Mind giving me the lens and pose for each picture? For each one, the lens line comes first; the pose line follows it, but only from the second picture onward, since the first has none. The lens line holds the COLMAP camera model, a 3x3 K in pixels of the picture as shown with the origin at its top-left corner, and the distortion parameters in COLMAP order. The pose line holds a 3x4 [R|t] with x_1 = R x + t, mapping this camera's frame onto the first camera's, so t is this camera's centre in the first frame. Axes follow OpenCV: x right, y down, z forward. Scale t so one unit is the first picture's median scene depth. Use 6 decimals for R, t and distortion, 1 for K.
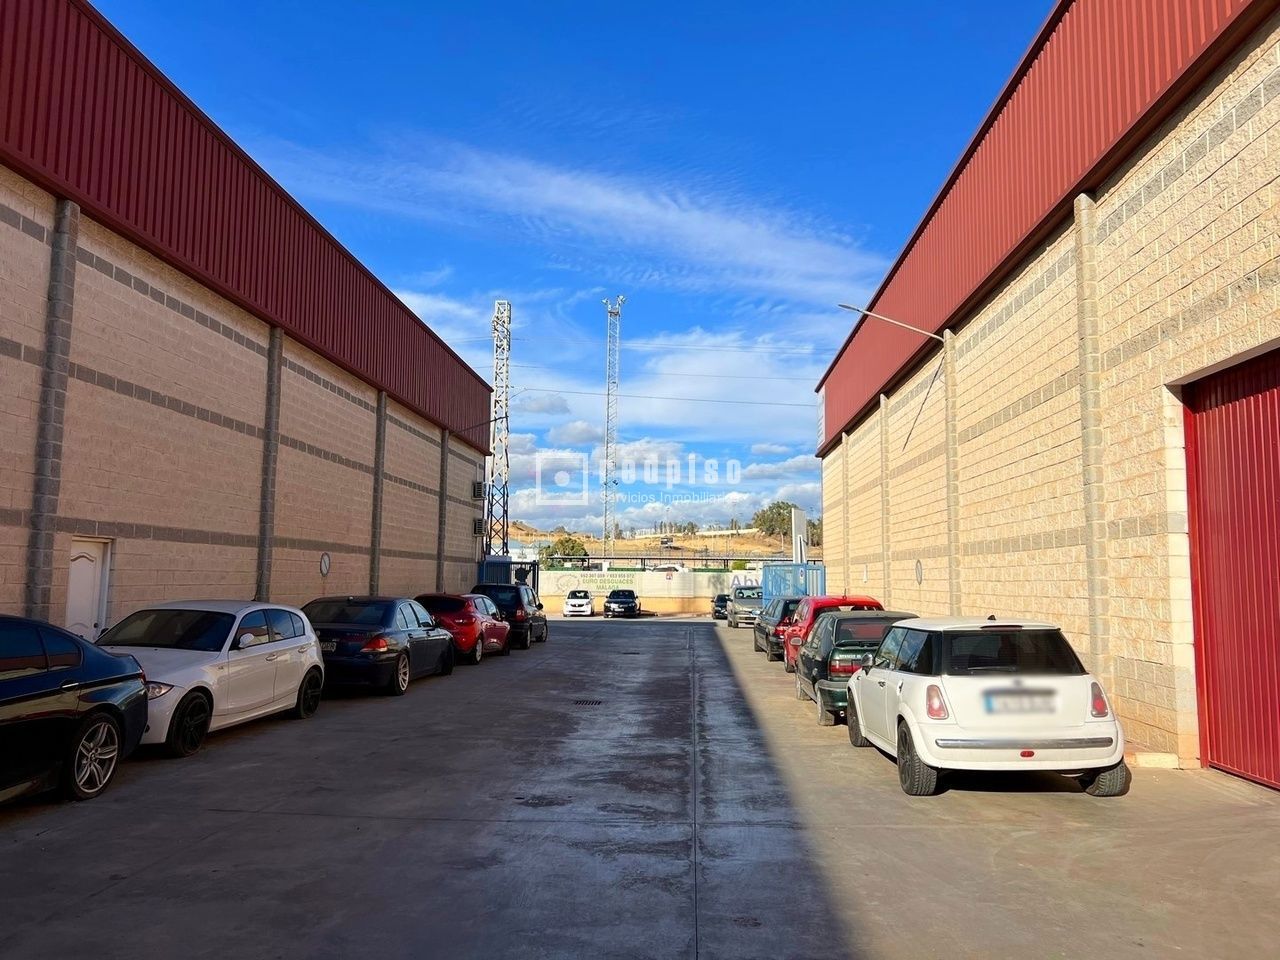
lens RADIAL K [[973.5, 0, 640.0], [0, 973.5, 482.7], [0, 0, 1]] dist [-0.003154, -0.000727]
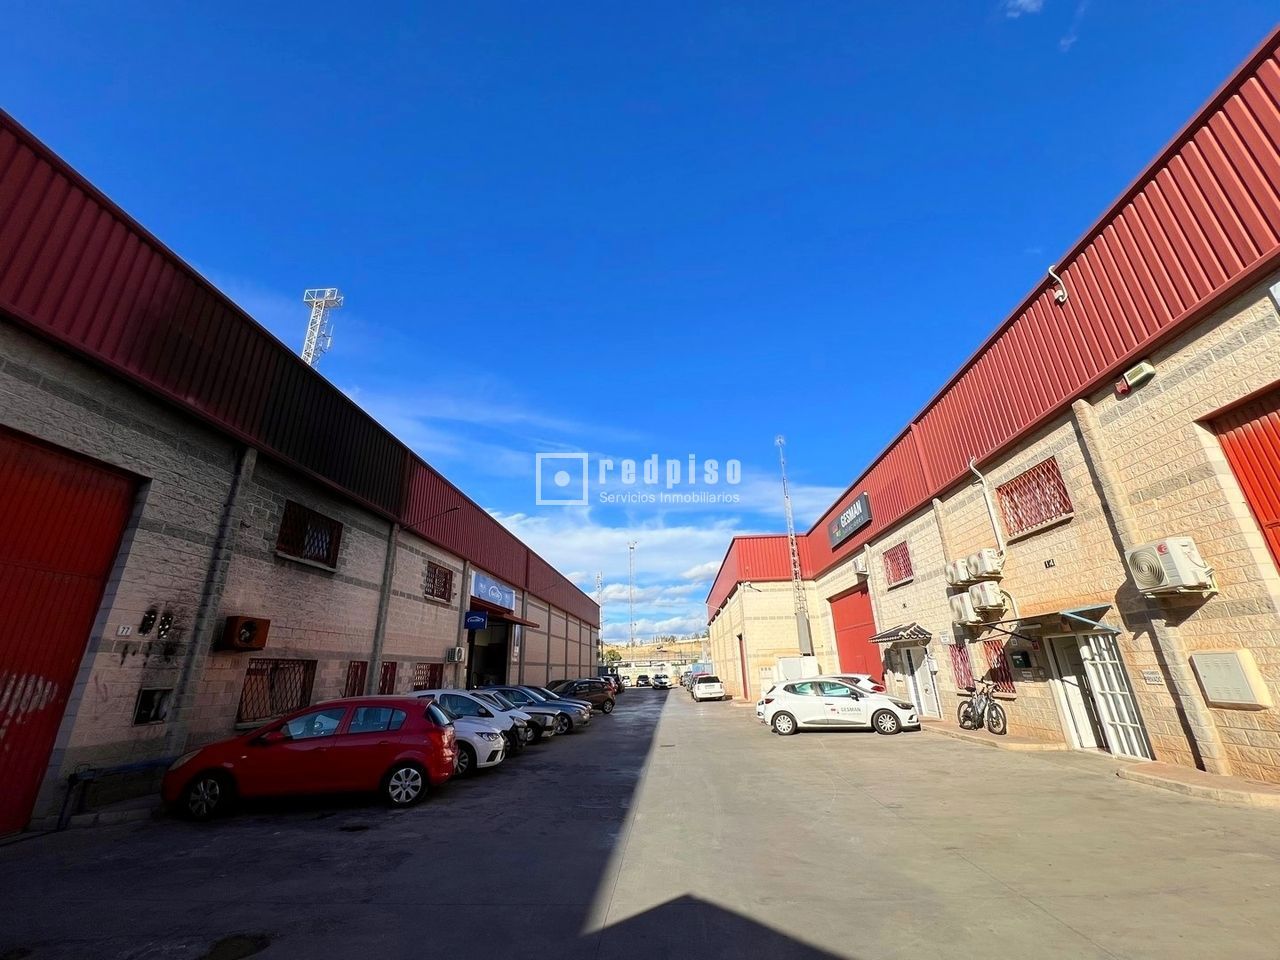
lens RADIAL K [[514.7, 0, 637.7], [0, 514.7, 475.1], [0, 0, 1]] dist [-0.002539, 0.000125]
pose [[0.999150, -0.041231, -0.000113, -0.016356], [0.039776, 0.964592, -0.260731, -0.068795], [0.010860, 0.260505, 0.965411, -0.674893]]
